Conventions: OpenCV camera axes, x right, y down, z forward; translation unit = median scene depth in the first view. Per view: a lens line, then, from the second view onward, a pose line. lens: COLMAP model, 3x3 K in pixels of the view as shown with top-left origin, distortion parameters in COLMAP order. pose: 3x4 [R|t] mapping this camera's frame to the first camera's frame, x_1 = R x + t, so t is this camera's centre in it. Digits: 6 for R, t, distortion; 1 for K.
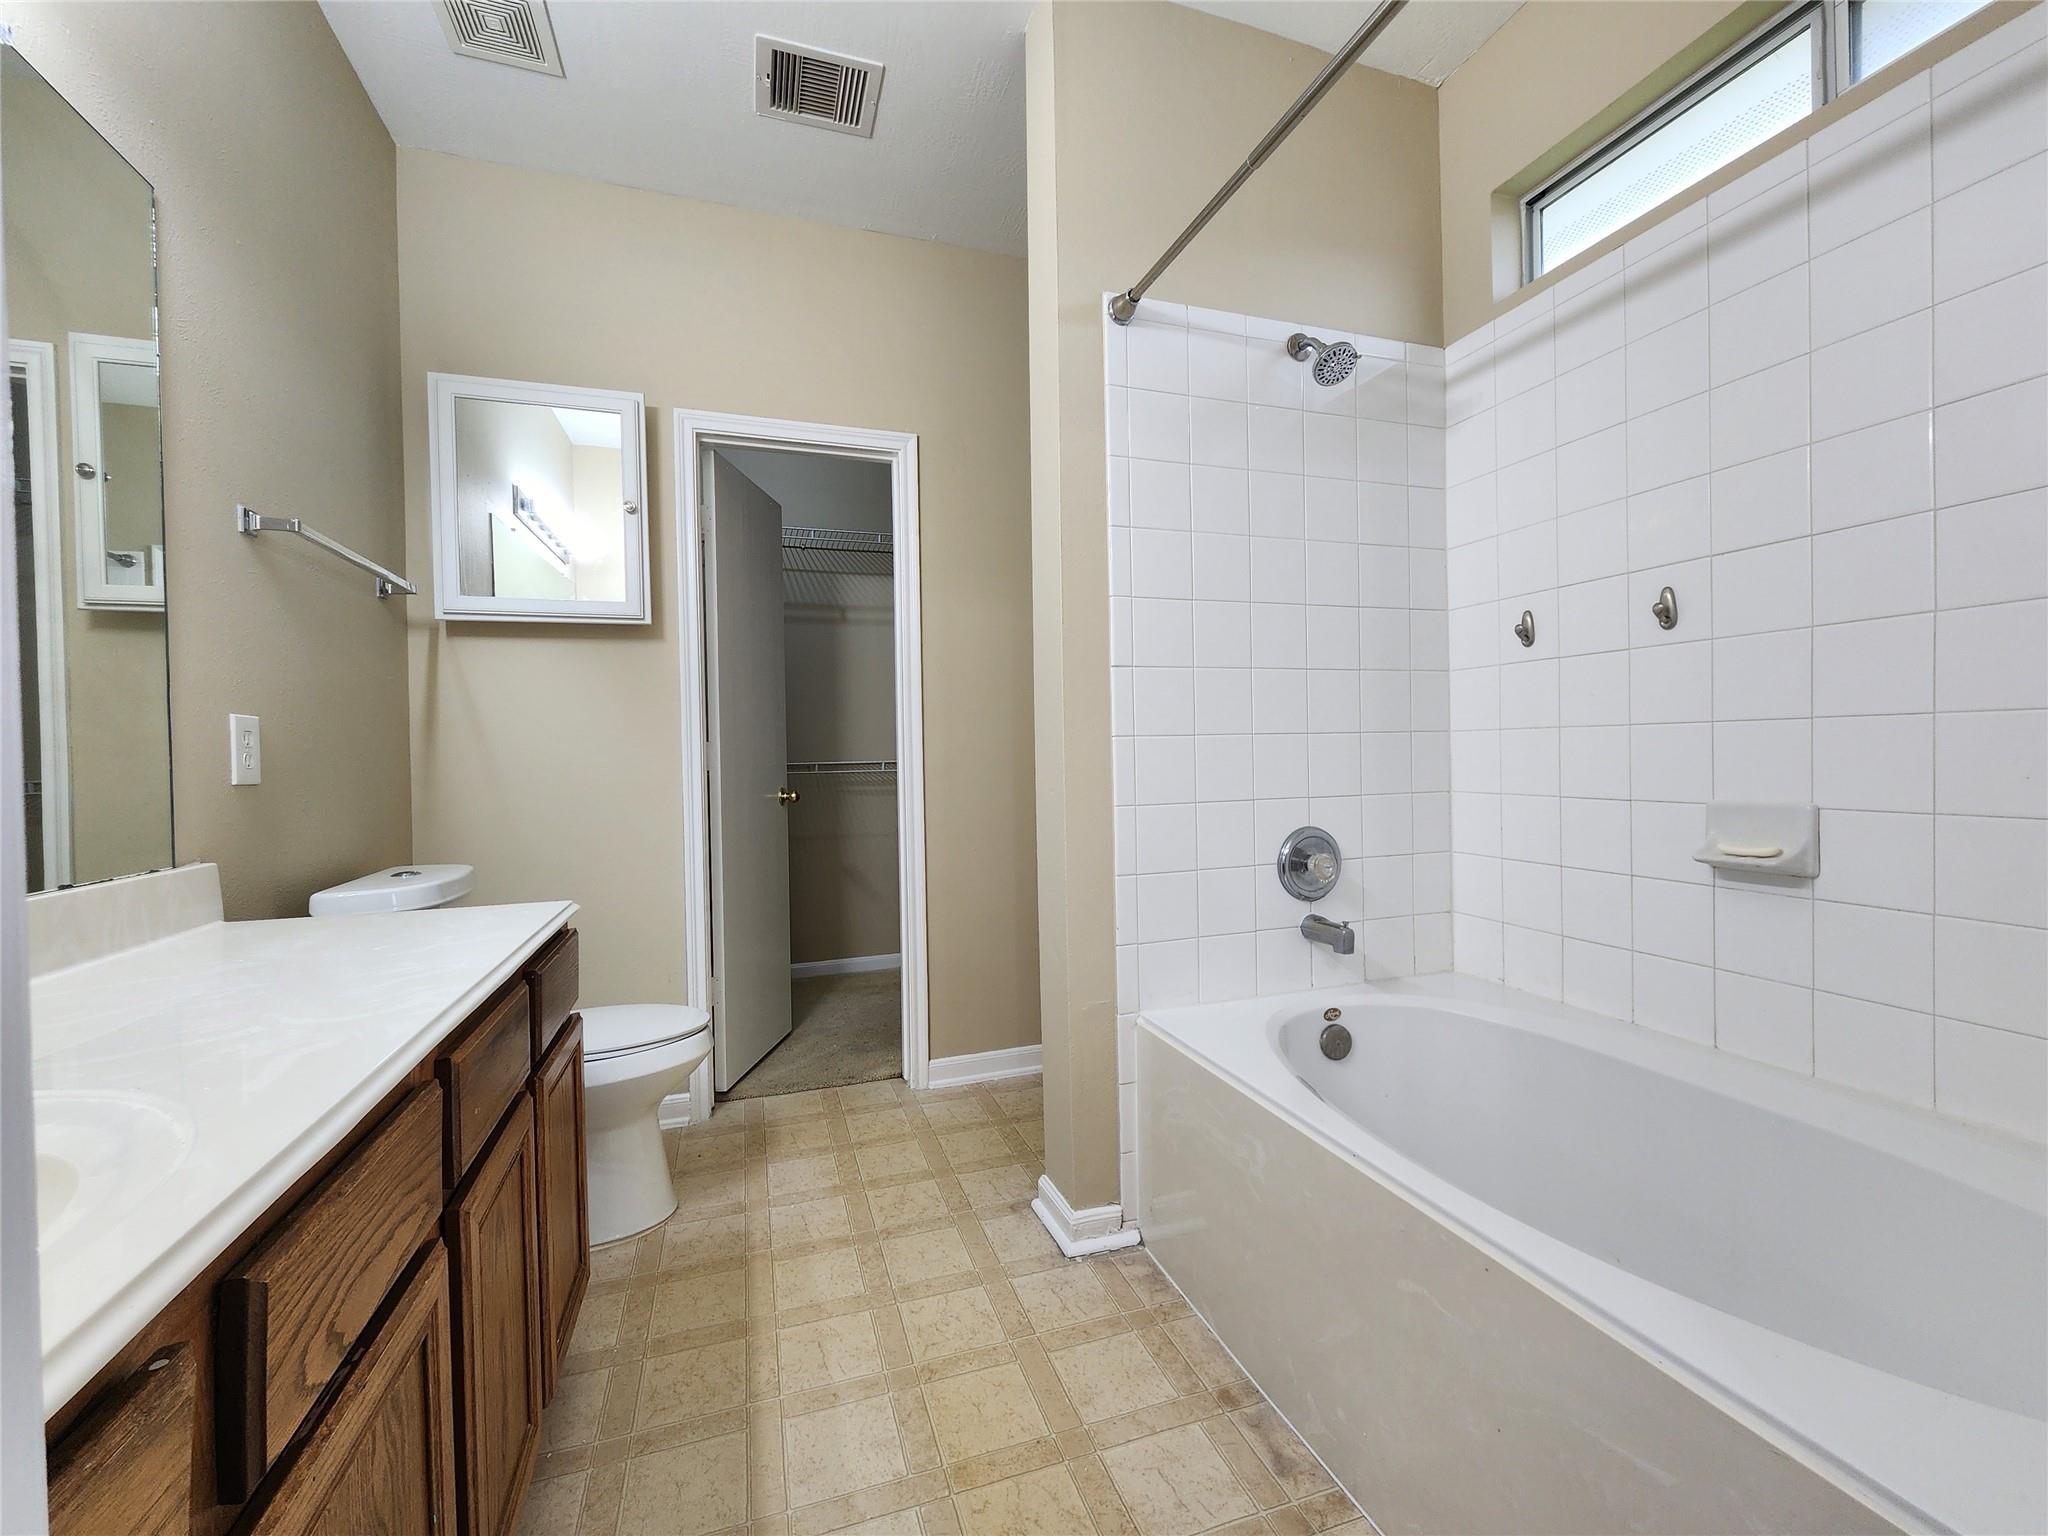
lens RADIAL K [[841.8, 0, 1022.6], [0, 841.8, 766.1], [0, 0, 1]] dist [-0.001333, -0.000636]
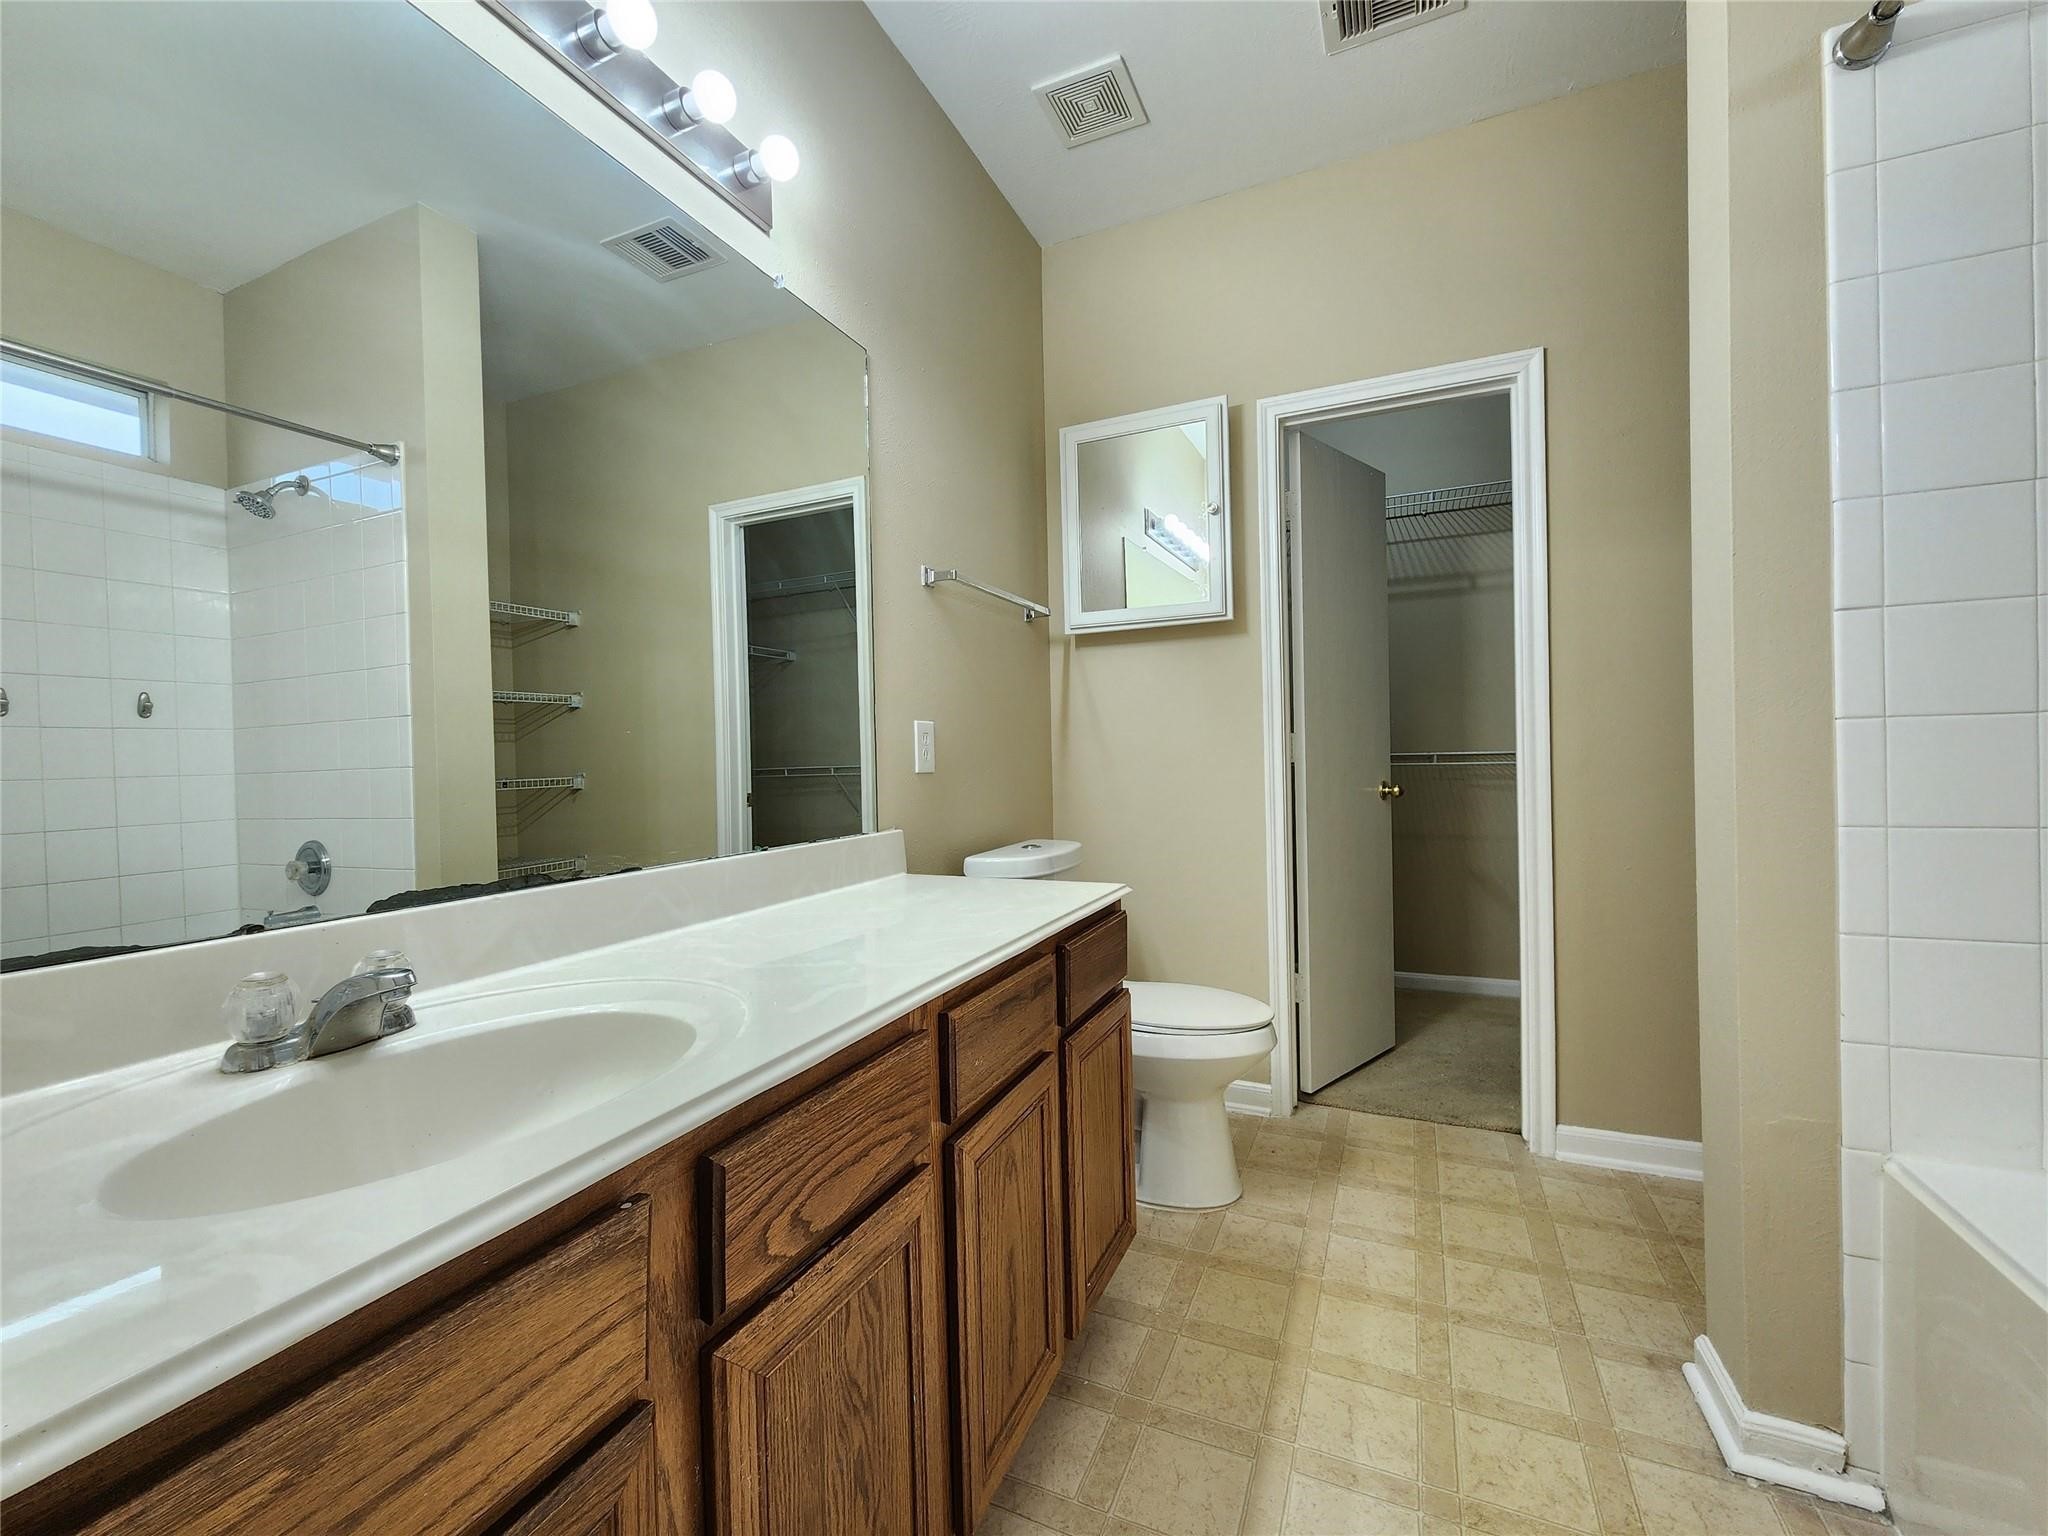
lens RADIAL K [[841.8, 0, 1022.6], [0, 841.8, 766.1], [0, 0, 1]] dist [-0.001333, -0.000636]
pose [[0.732342, 0.010191, -0.680861, 0.082446], [0.000019, 0.999888, 0.014986, -0.007379], [0.680937, -0.010987, 0.732259, 0.091205]]
